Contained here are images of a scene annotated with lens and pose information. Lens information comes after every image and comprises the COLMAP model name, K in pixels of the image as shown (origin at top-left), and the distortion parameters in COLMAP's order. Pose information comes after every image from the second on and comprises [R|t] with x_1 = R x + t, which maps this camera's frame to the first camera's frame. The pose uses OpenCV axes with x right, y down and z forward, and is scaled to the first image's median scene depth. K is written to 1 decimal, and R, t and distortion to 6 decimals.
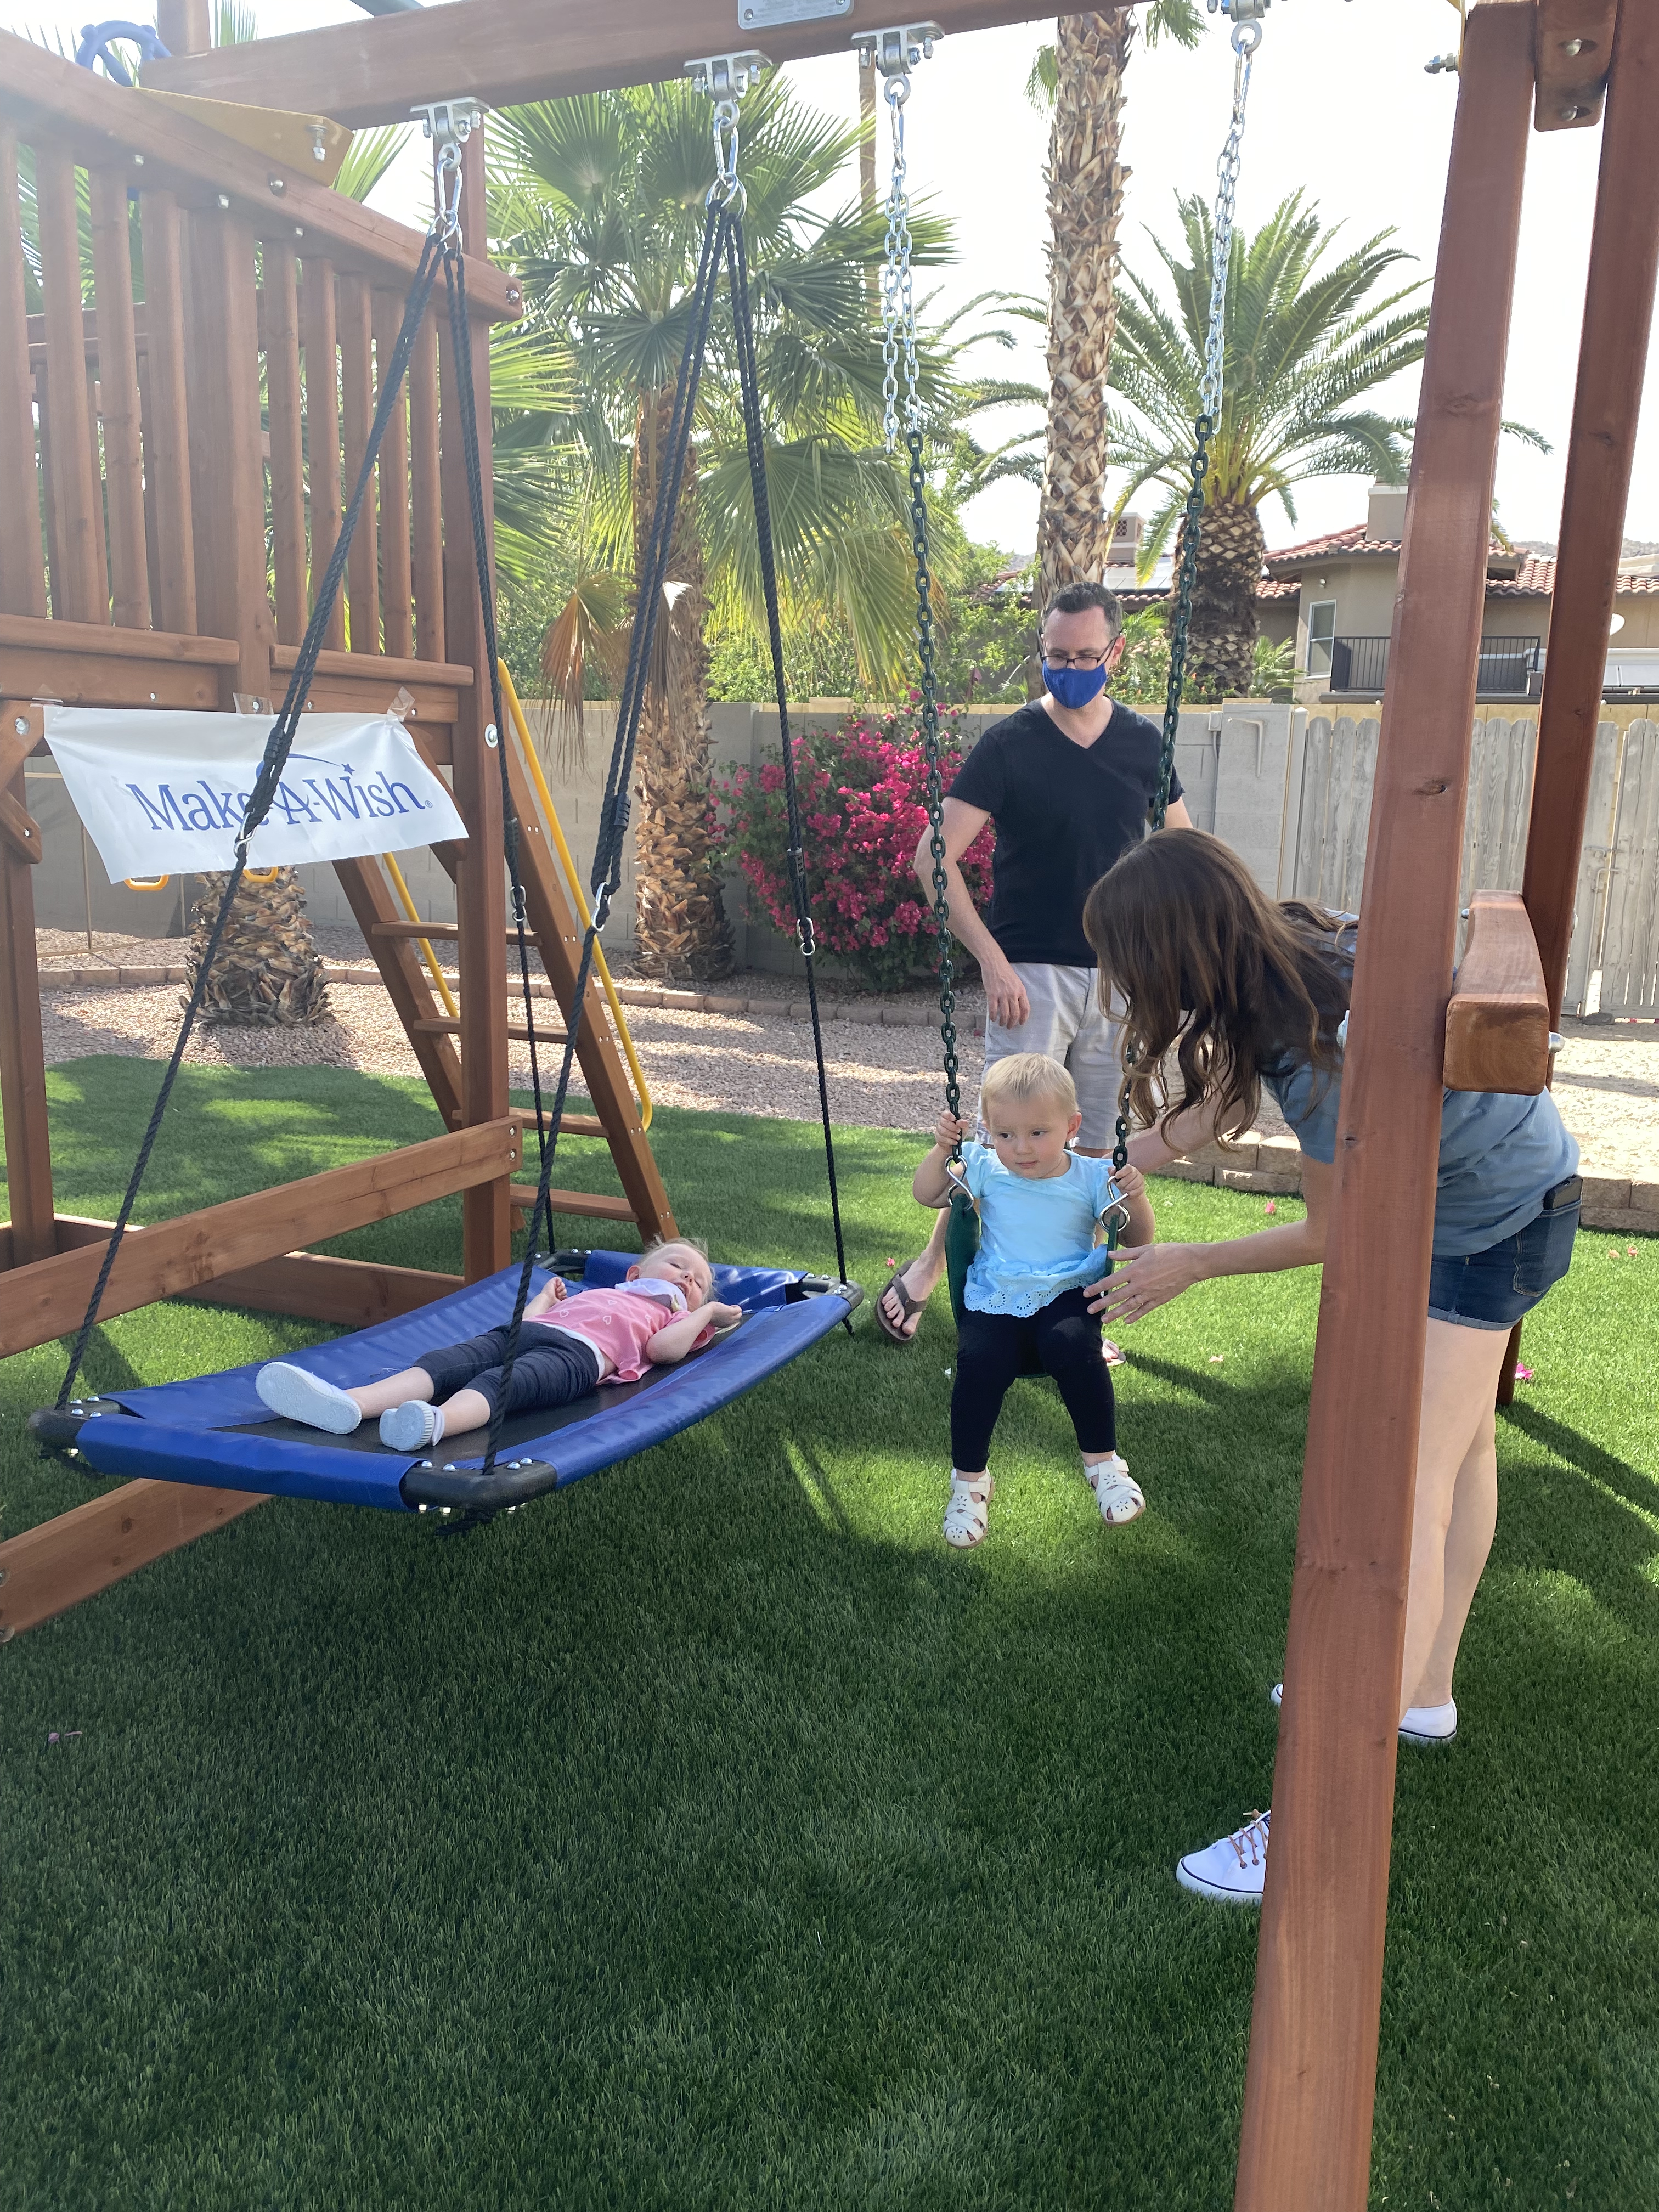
lens RADIAL K [[1705.8, 0, 829.5], [0, 1705.8, 1106.0], [0, 0, 1]] dist [-0.036652, 0.067805]
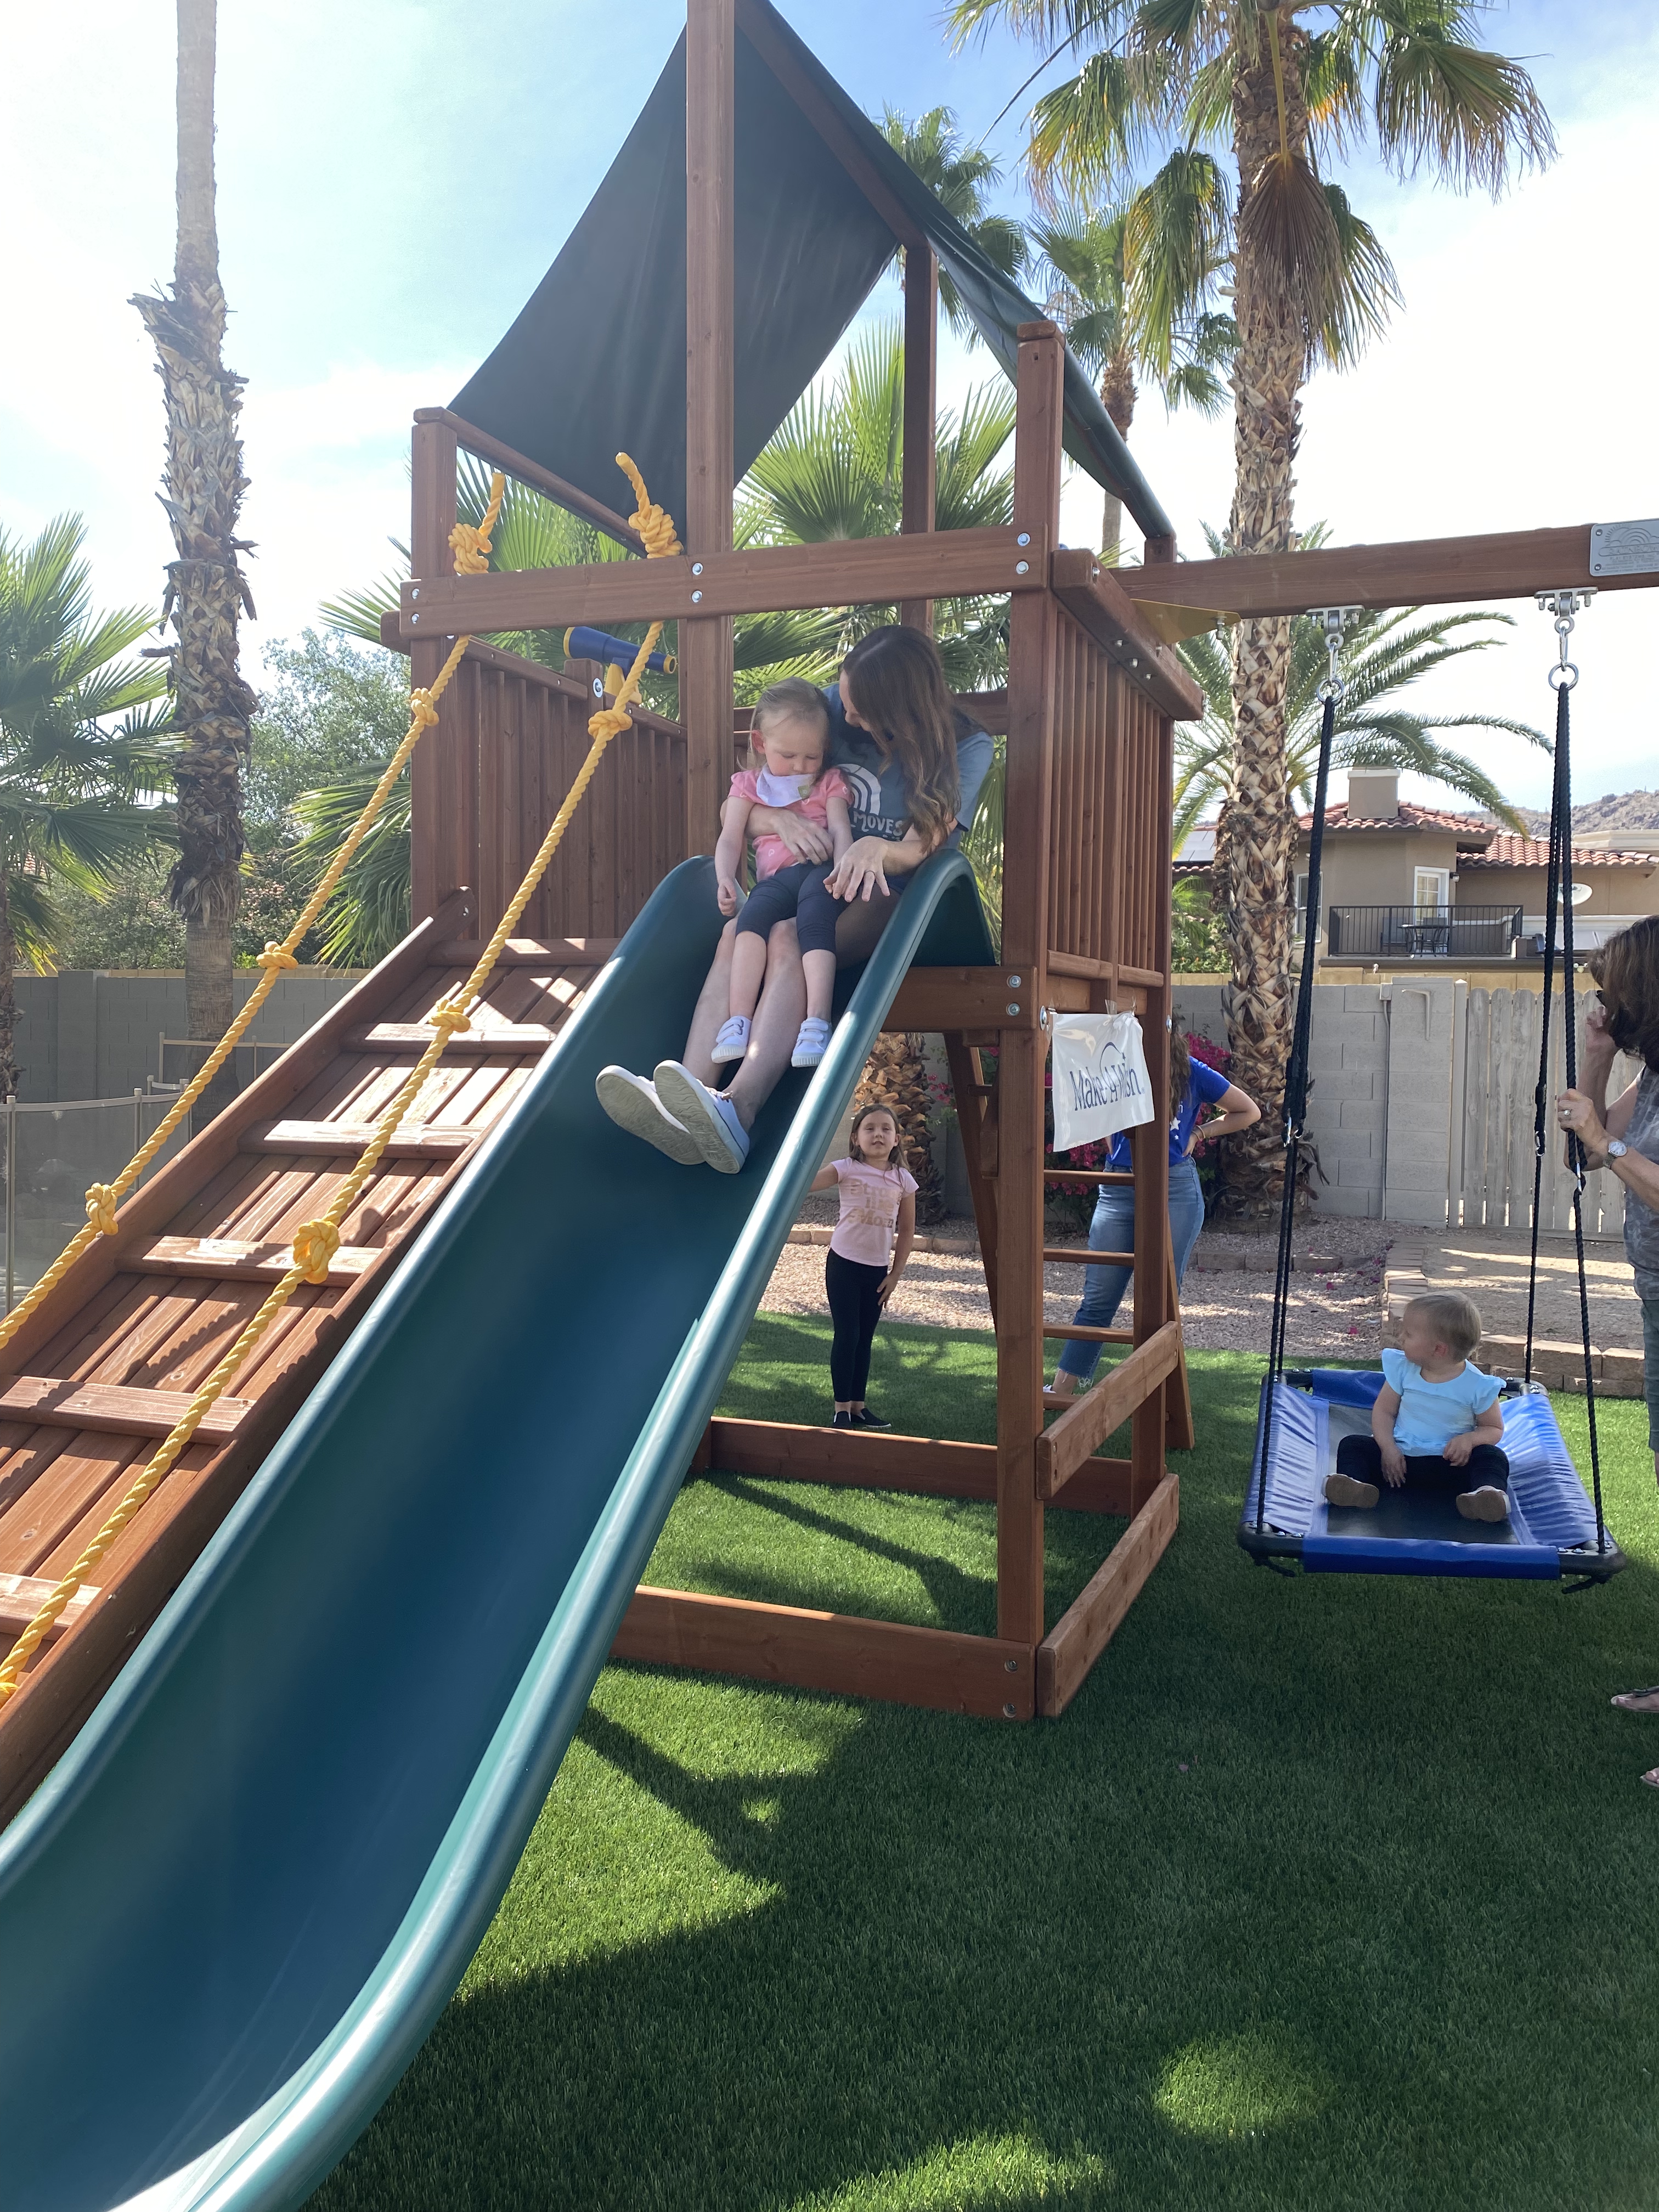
lens RADIAL K [[1695.6, 0, 829.5], [0, 1695.6, 1106.0], [0, 0, 1]] dist [0.010758, -0.000616]
pose [[0.999126, -0.004091, 0.041589, -0.198912], [0.010126, 0.989241, -0.145944, 0.011133], [-0.040545, 0.146238, 0.988418, -0.098890]]
